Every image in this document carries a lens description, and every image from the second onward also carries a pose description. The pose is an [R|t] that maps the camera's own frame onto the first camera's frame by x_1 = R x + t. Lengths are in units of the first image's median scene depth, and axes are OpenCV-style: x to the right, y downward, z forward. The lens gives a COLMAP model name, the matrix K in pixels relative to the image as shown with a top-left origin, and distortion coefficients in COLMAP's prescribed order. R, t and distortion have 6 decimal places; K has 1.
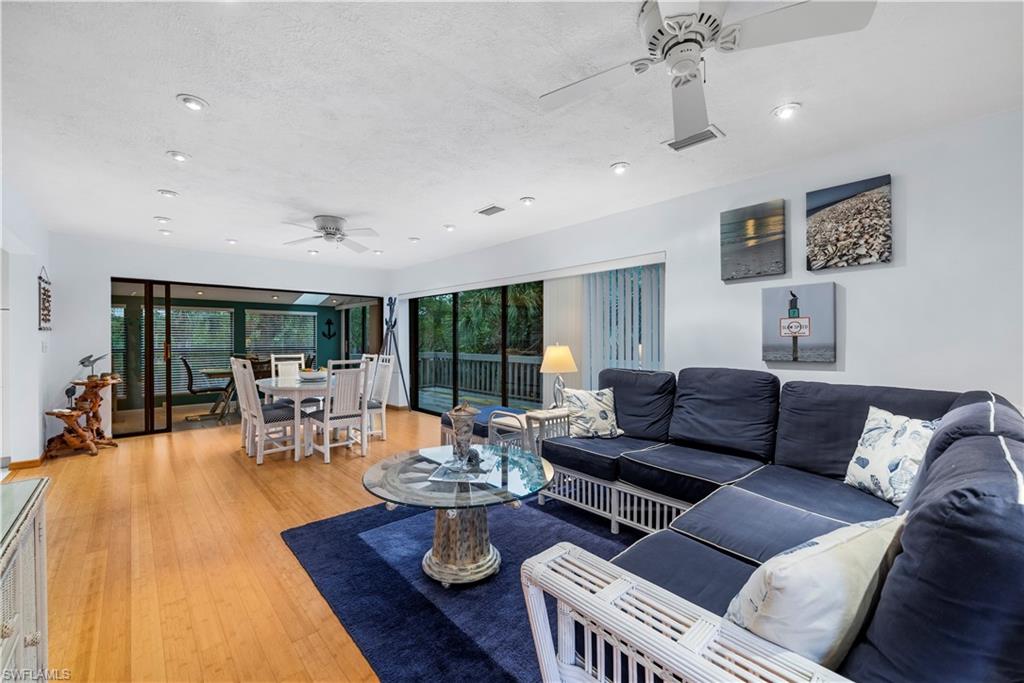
lens RADIAL K [[416.0, 0, 507.1], [0, 416.0, 344.8], [0, 0, 1]] dist [0.001168, 0.000348]
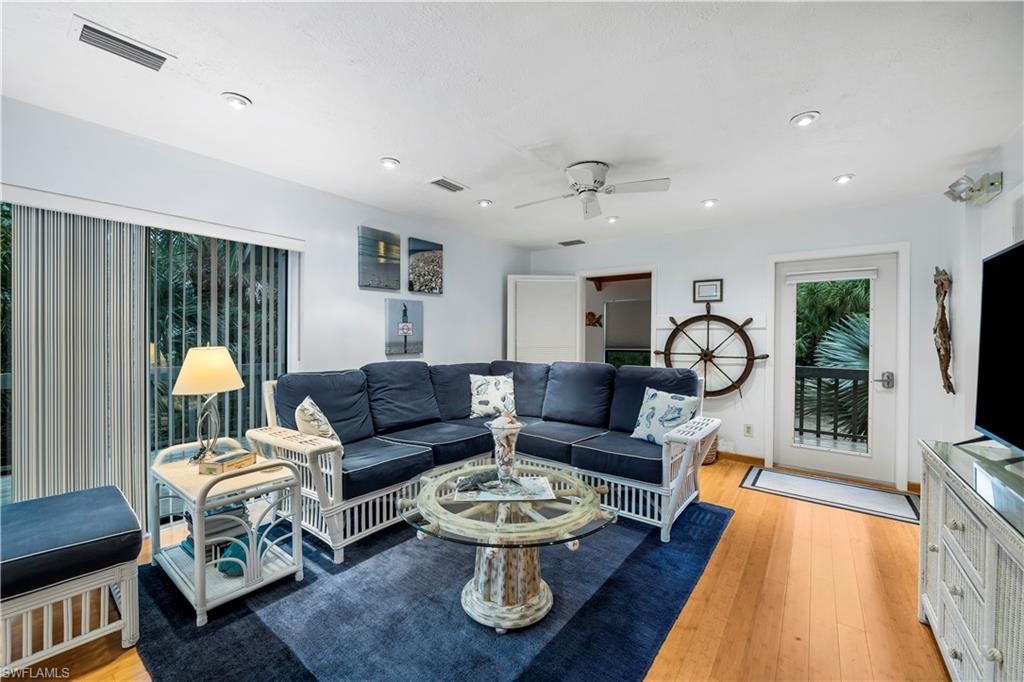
lens RADIAL K [[416.0, 0, 511.7], [0, 416.0, 341.4], [0, 0, 1]] dist [0.001168, 0.000348]
pose [[-0.208385, -0.015087, 0.977931, -0.464552], [0.003199, 0.999865, 0.016107, -0.013284], [-0.978042, 0.006485, -0.208308, 0.569417]]
